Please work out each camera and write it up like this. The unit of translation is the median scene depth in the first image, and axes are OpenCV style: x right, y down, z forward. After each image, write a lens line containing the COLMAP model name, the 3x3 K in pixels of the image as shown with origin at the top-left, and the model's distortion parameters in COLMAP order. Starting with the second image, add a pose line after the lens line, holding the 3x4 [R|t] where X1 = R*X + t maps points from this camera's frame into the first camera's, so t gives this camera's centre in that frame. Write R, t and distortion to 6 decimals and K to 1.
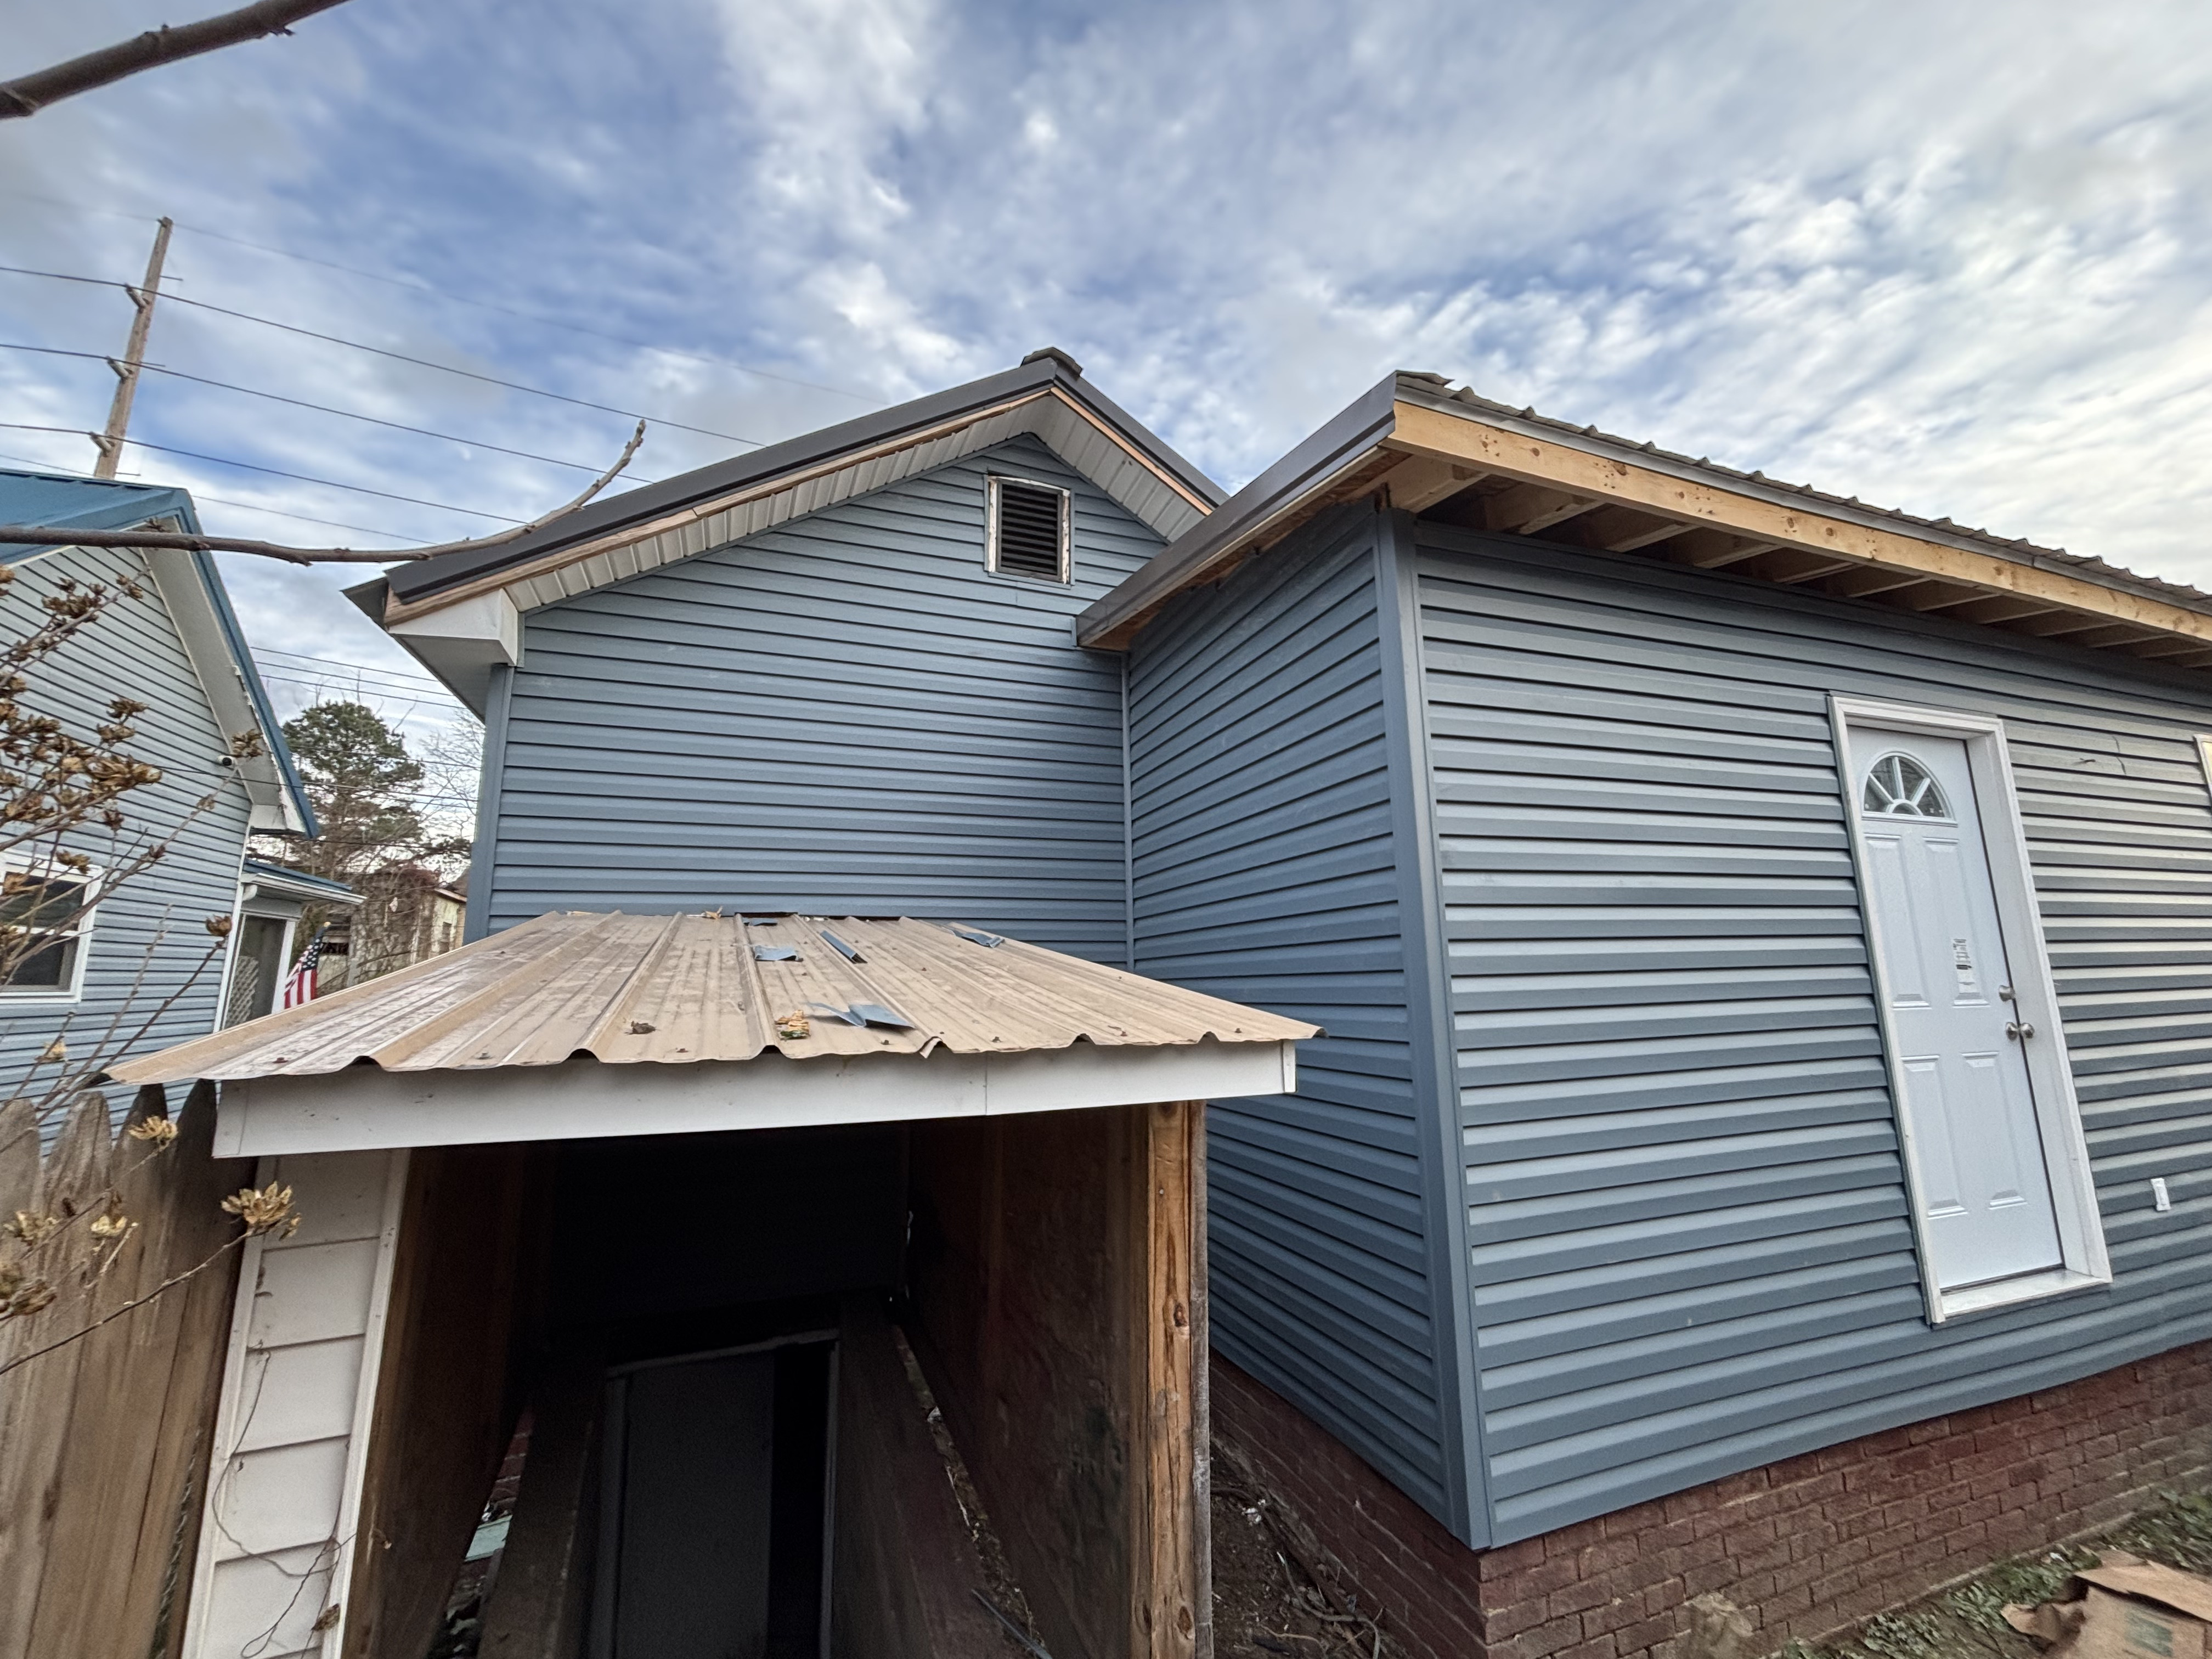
lens RADIAL K [[879.7, 0, 1096.1], [0, 879.7, 825.6], [0, 0, 1]] dist [-0.000943, -0.001009]
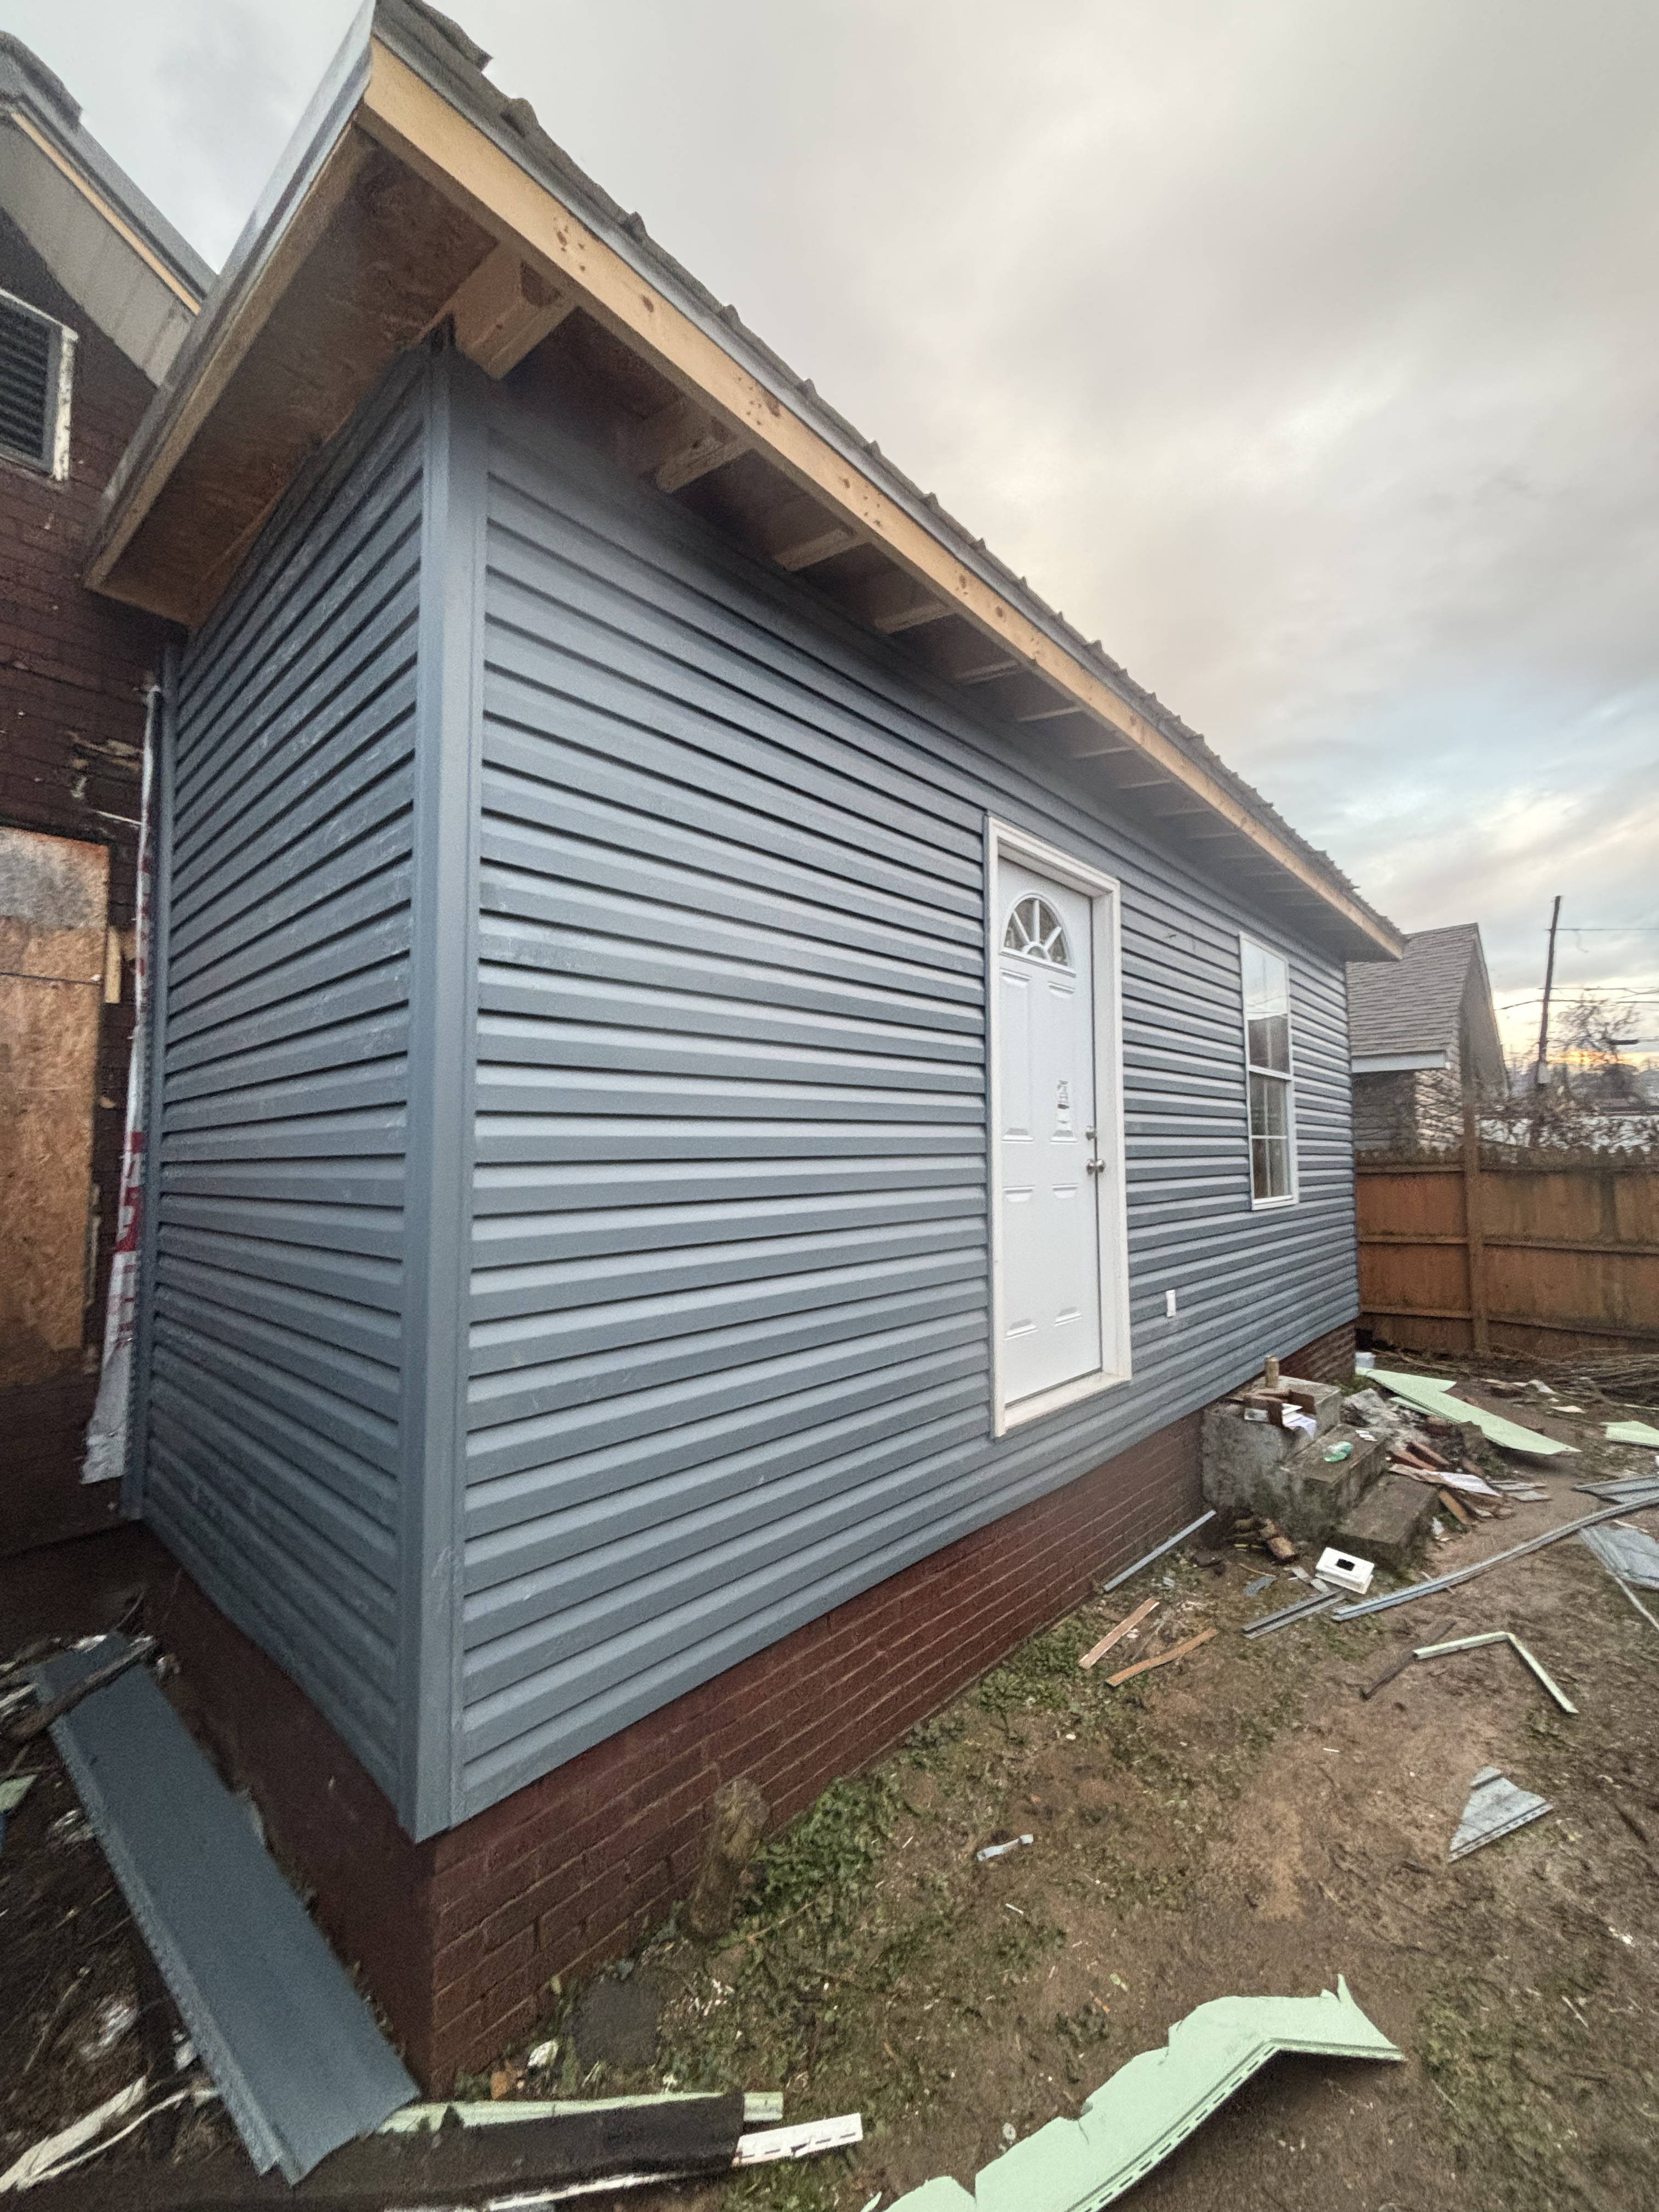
lens RADIAL K [[876.6, 0, 831.4], [0, 876.6, 1117.0], [0, 0, 1]] dist [0.012424, -0.010246]
pose [[0.885923, 0.030260, 0.462844, 0.258744], [-0.086457, 0.991155, 0.100686, 0.094339], [-0.455704, -0.129216, 0.880703, 0.199544]]
